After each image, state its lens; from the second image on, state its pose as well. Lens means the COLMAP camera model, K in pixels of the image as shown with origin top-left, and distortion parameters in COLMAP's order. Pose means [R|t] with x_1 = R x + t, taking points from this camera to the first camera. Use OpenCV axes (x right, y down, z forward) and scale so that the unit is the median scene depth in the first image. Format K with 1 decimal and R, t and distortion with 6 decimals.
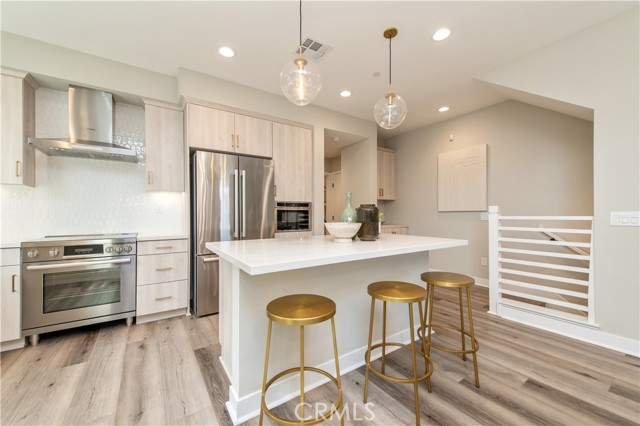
lens RADIAL K [[251.3, 0, 321.5], [0, 251.3, 211.5], [0, 0, 1]] dist [0.009132, -0.002733]
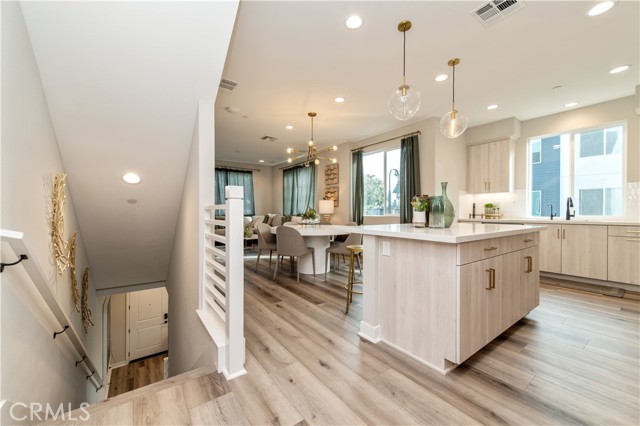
lens RADIAL K [[251.3, 0, 319.7], [0, 251.3, 213.5], [0, 0, 1]] dist [0.009132, -0.002733]
pose [[-0.999658, -0.001616, -0.026113, 0.549861], [-0.001754, 0.999985, 0.005273, 0.039269], [0.026104, 0.005317, -0.999645, 1.702170]]
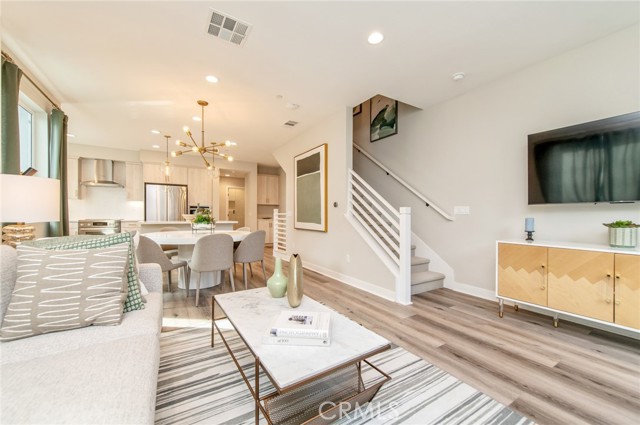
lens RADIAL K [[251.3, 0, 321.7], [0, 251.3, 212.9], [0, 0, 1]] dist [0.009132, -0.002733]
pose [[0.999410, 0.008233, -0.033346, 1.271074], [-0.008318, 0.999962, -0.002416, 0.021317], [0.033325, 0.002692, 0.999441, -1.359161]]
